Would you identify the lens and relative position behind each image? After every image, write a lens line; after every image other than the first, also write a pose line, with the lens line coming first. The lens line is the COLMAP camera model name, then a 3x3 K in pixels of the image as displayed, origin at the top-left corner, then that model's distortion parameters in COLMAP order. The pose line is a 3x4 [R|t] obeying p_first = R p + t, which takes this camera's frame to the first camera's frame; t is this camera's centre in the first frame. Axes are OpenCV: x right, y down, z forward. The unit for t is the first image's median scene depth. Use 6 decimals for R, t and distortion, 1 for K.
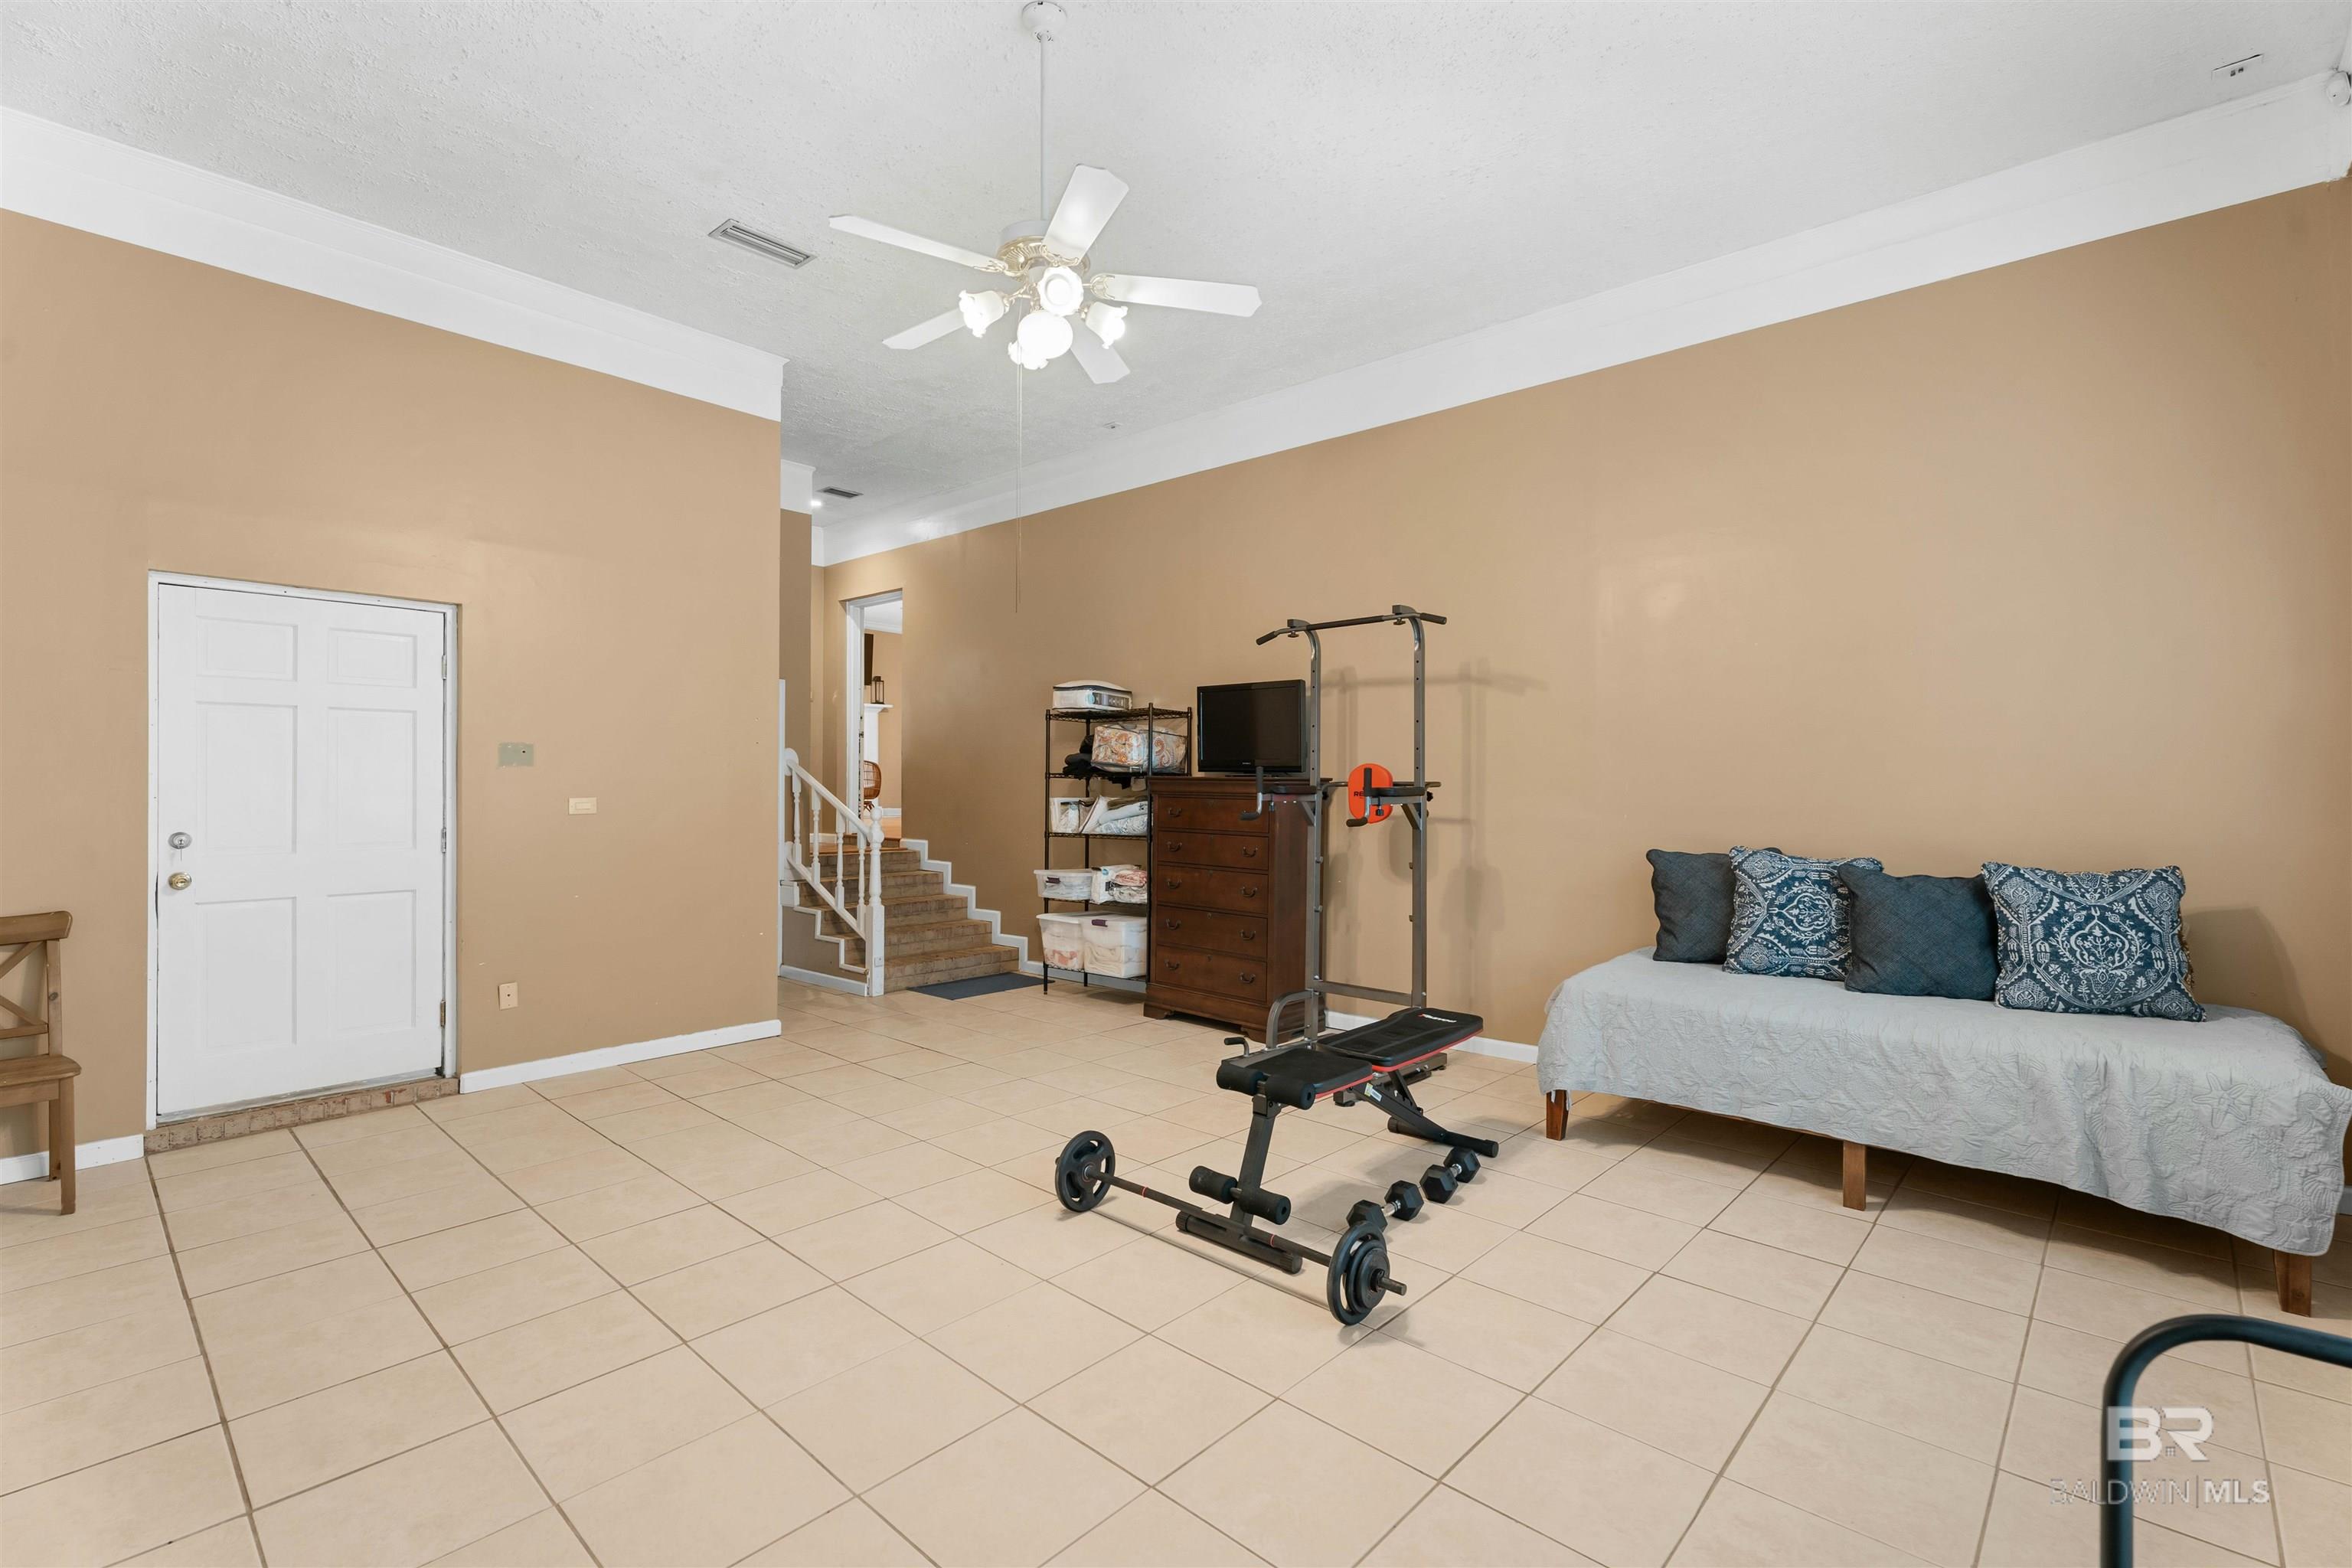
lens RADIAL K [[1069.3, 0, 1176.9], [0, 1069.3, 772.3], [0, 0, 1]] dist [-0.000877, 0.000151]
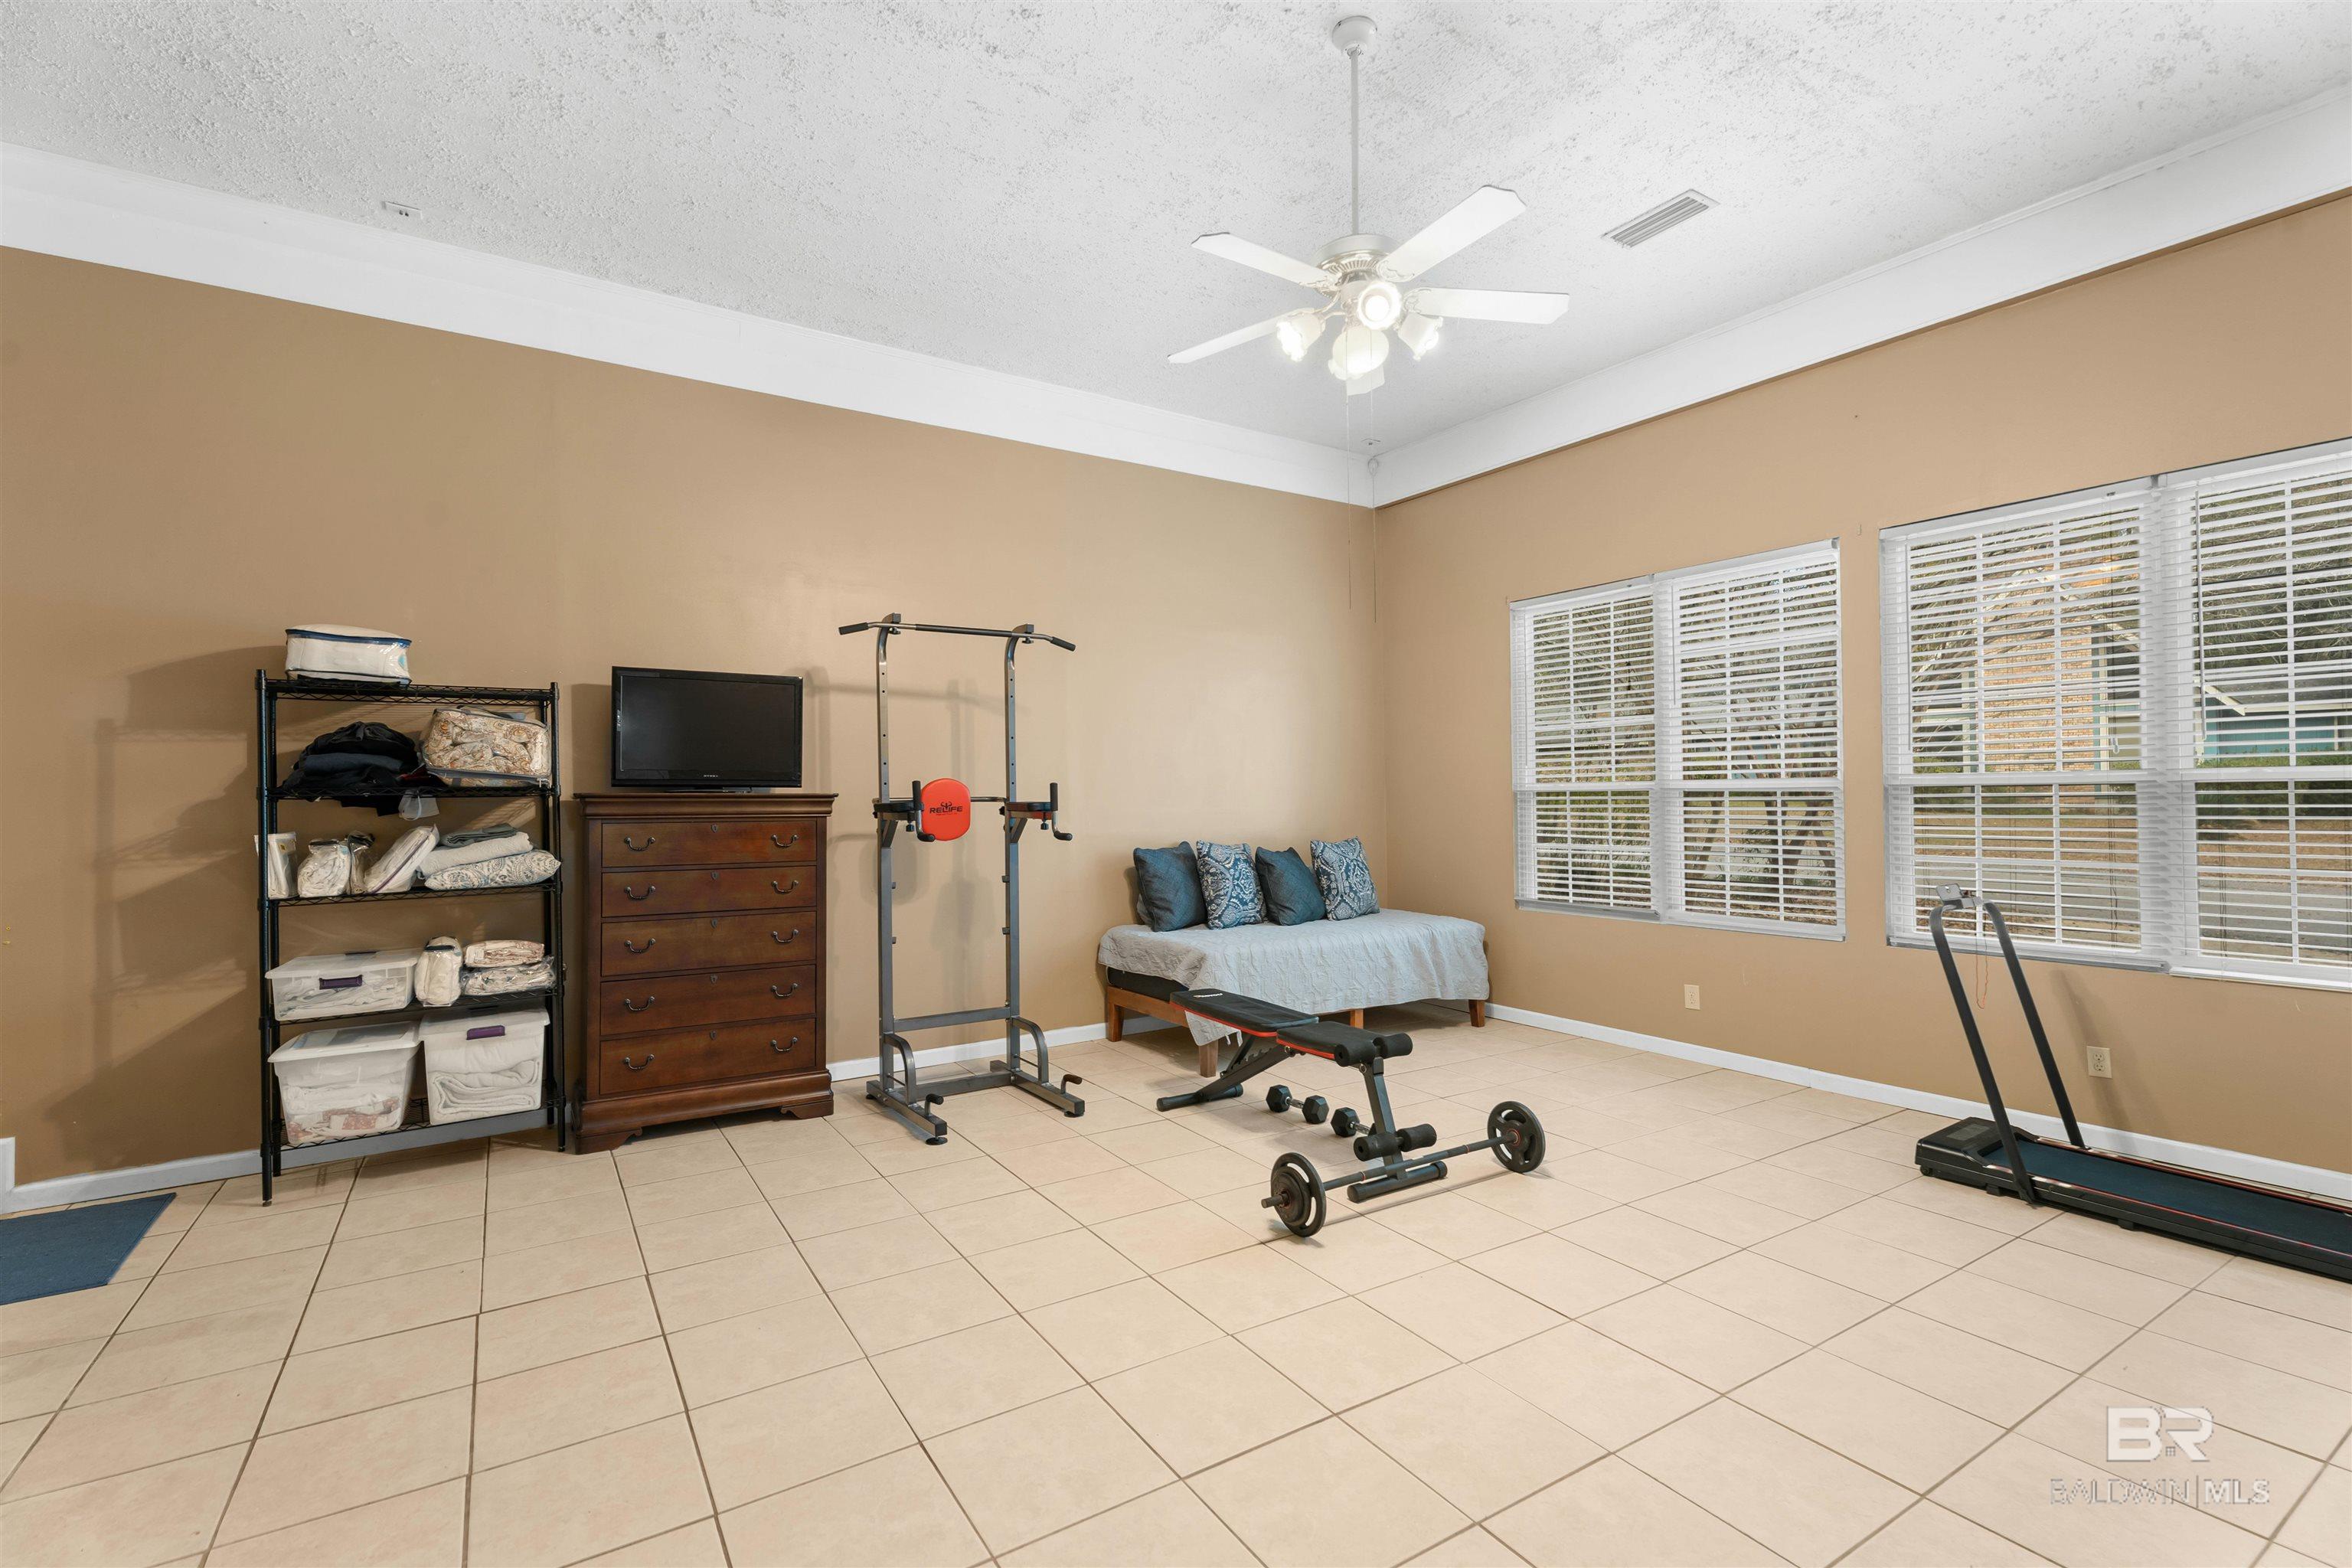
lens RADIAL K [[1069.3, 0, 1176.9], [0, 1069.3, 772.3], [0, 0, 1]] dist [-0.000877, 0.000151]
pose [[0.244029, 0.015402, 0.969646, -0.617803], [-0.000448, 0.999876, -0.015769, 0.001199], [-0.969768, 0.003413, 0.244005, 0.502008]]
